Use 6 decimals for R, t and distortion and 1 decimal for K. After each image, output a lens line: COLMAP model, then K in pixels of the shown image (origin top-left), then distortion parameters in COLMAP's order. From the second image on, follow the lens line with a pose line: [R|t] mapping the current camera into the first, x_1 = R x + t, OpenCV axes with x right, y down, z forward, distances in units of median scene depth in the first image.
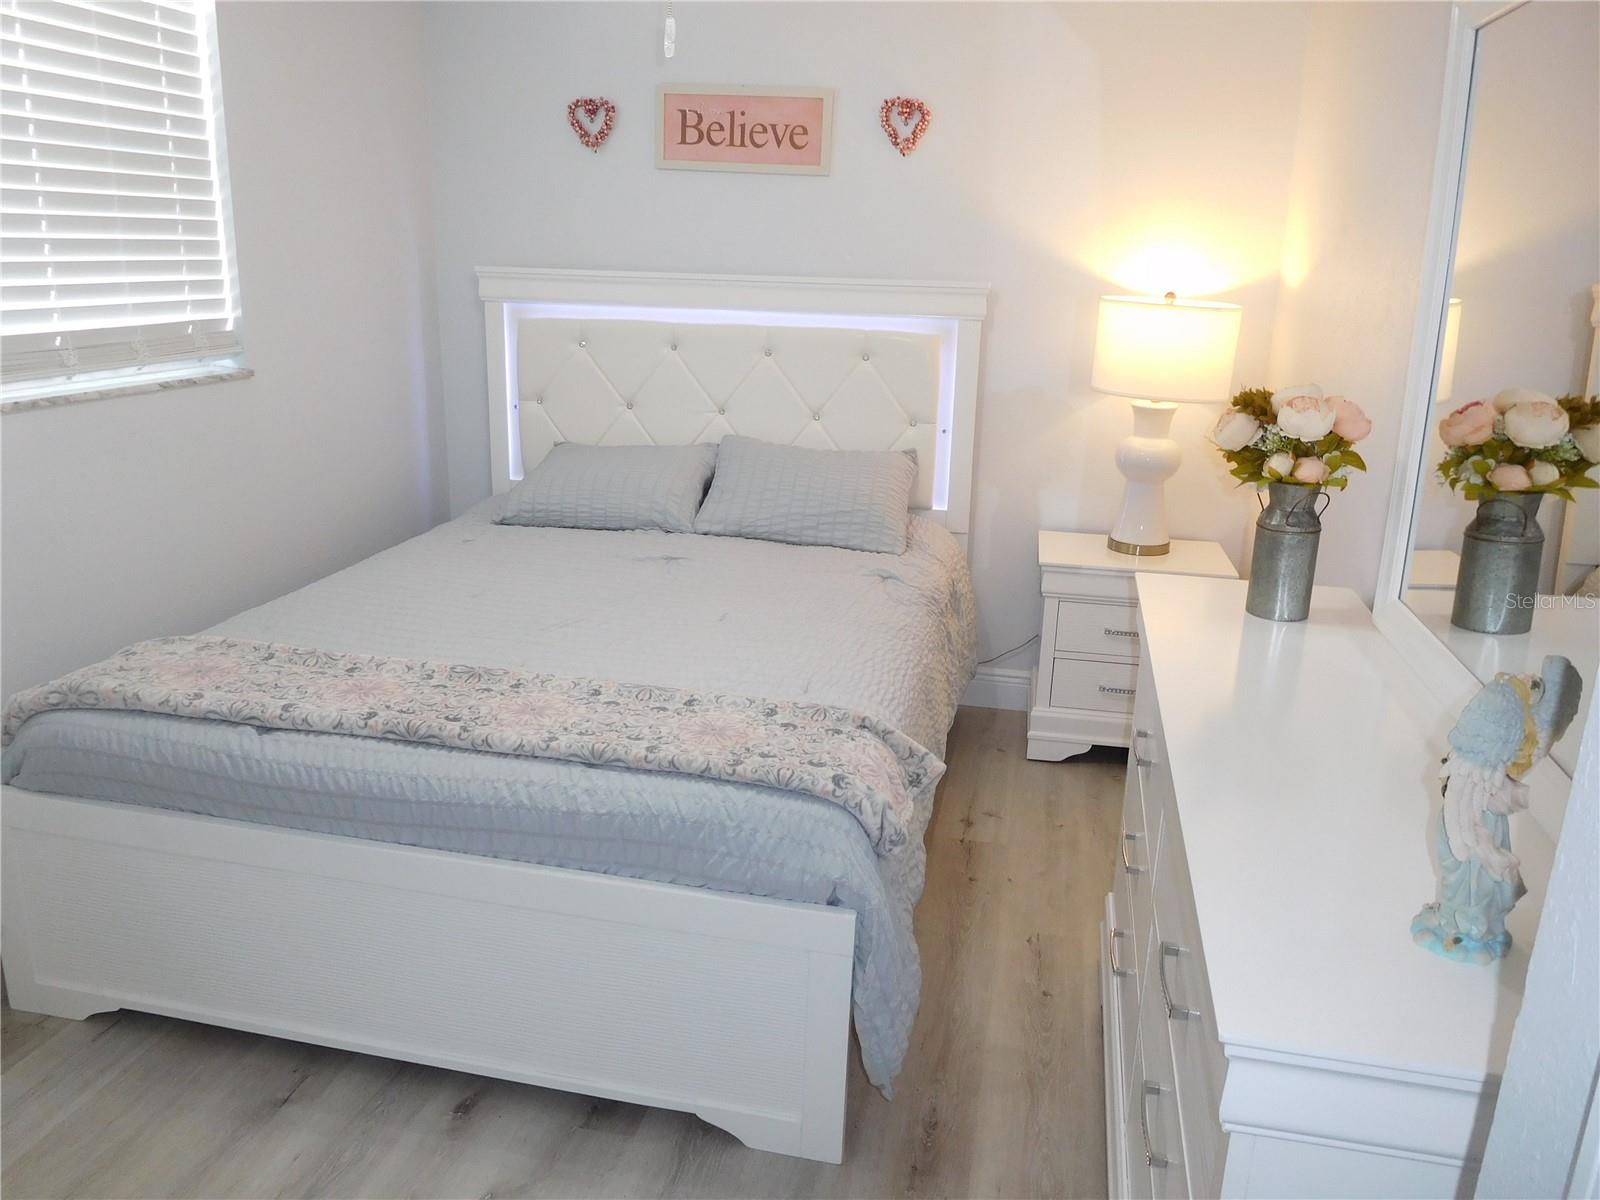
lens RADIAL K [[1176.1, 0, 816.7], [0, 1176.1, 607.9], [0, 0, 1]] dist [-0.019345, -0.007301]
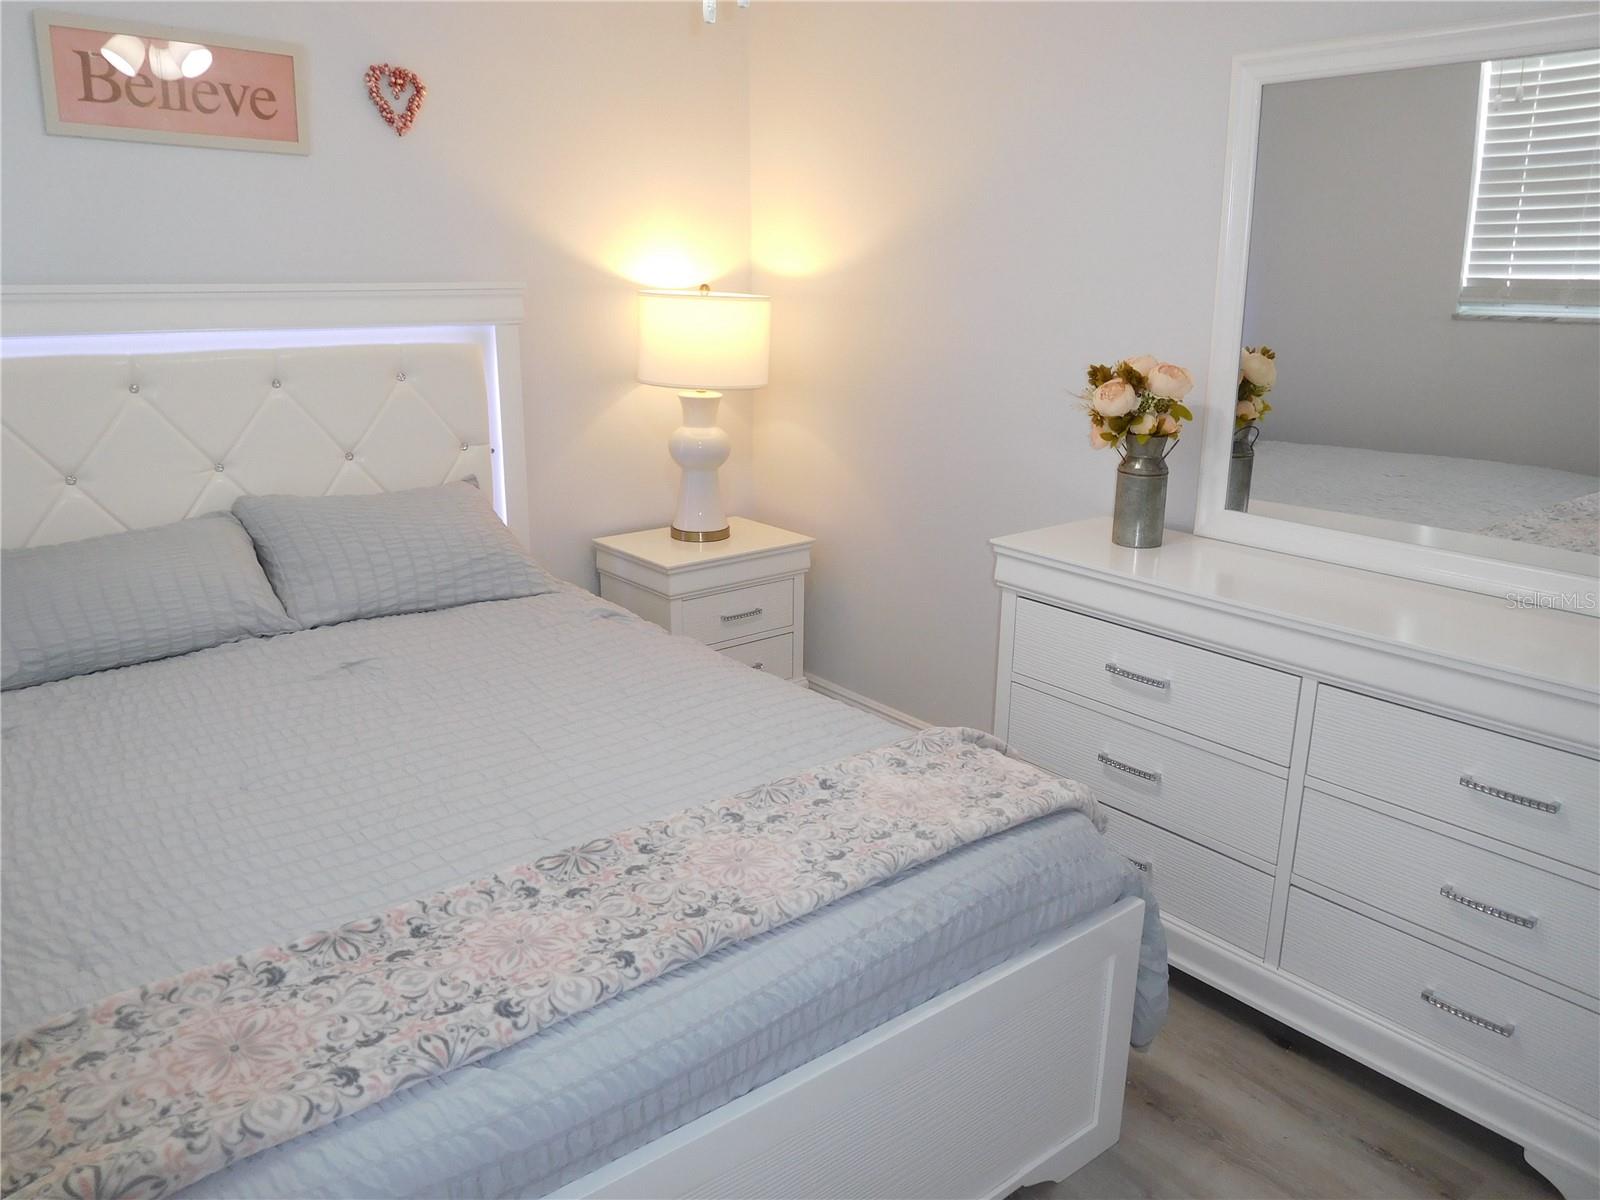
lens RADIAL K [[1176.1, 0, 799.6], [0, 1176.1, 594.6], [0, 0, 1]] dist [-0.019345, -0.007301]
pose [[0.629279, -0.231695, 0.741839, -0.595832], [0.225938, 0.967840, 0.110625, -0.126046], [-0.743613, 0.097996, 0.661390, 0.351880]]
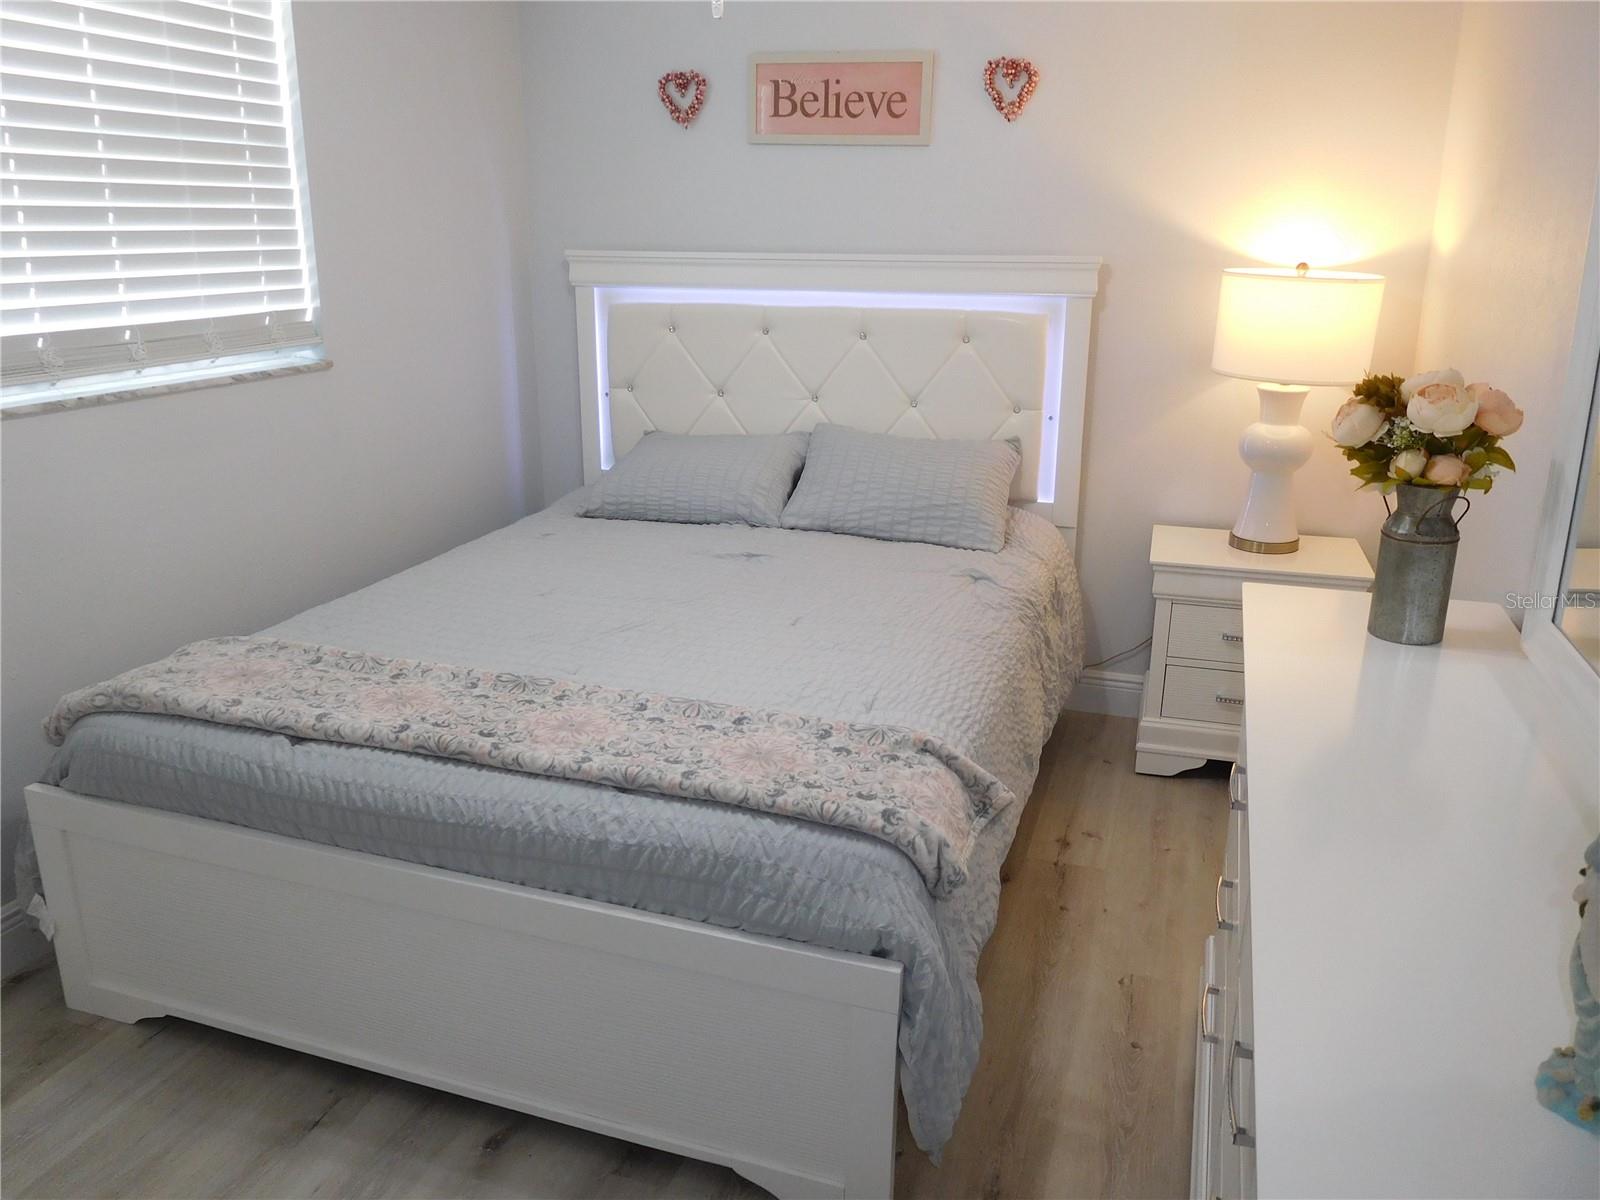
lens RADIAL K [[1176.1, 0, 820.8], [0, 1176.1, 608.3], [0, 0, 1]] dist [-0.019345, -0.007301]
pose [[0.993503, 0.012861, -0.113079, 0.048435], [-0.010869, 0.999775, 0.018218, -0.020395], [0.113288, -0.016871, 0.993419, 0.073996]]
